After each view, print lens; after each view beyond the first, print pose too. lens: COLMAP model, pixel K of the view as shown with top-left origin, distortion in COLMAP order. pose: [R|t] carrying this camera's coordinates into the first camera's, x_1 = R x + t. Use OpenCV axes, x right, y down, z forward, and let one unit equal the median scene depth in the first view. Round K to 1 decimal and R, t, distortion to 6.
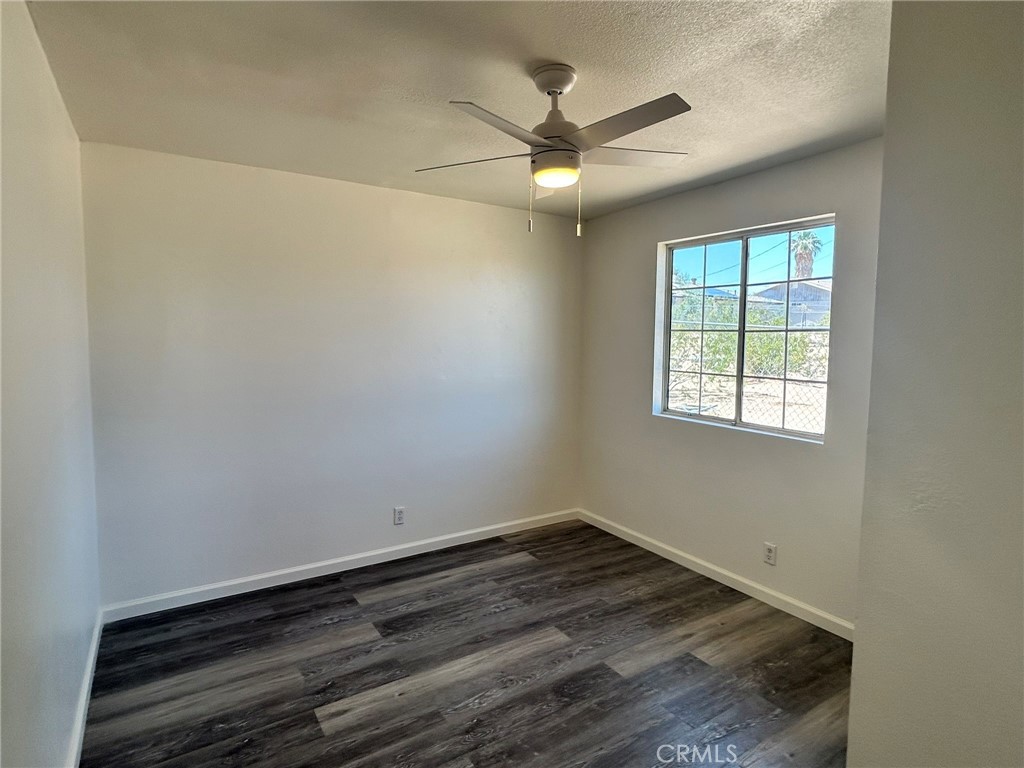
lens RADIAL K [[550.8, 0, 508.0], [0, 550.8, 382.5], [0, 0, 1]] dist [0.009259, -0.000755]
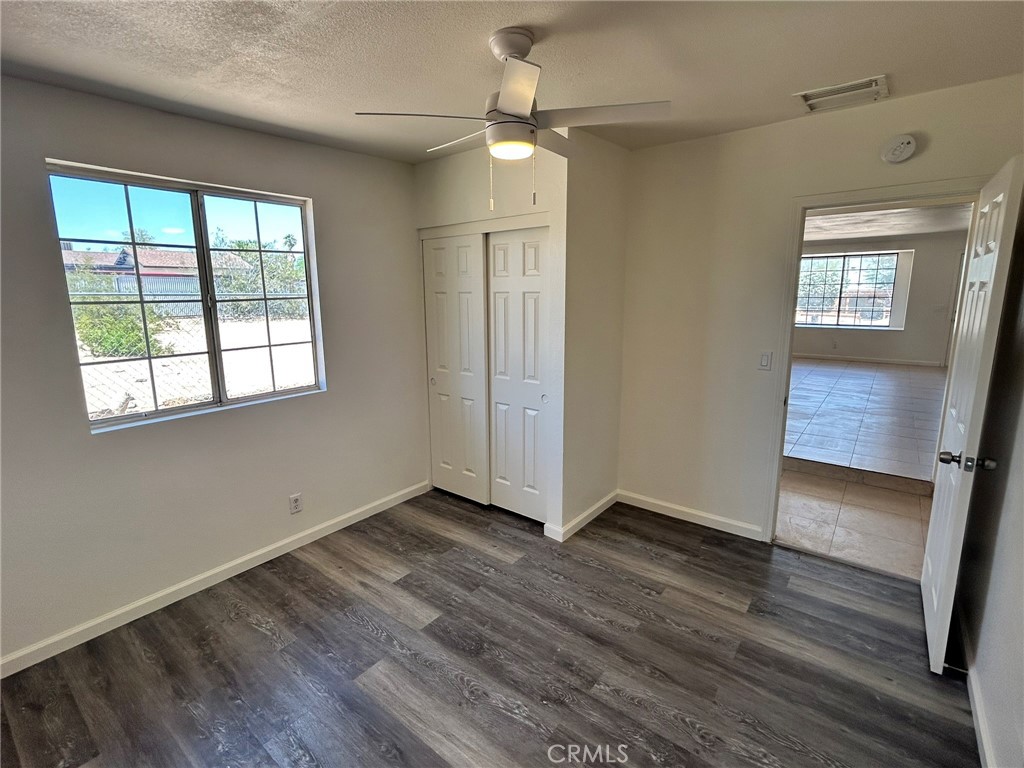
lens RADIAL K [[483.8, 0, 507.6], [0, 483.8, 374.8], [0, 0, 1]] dist [0.000220, 0.000568]
pose [[-0.331417, -0.171987, 0.927676, -0.534206], [0.092328, 0.972614, 0.213303, -0.109519], [-0.938956, 0.156343, -0.306461, 0.889391]]
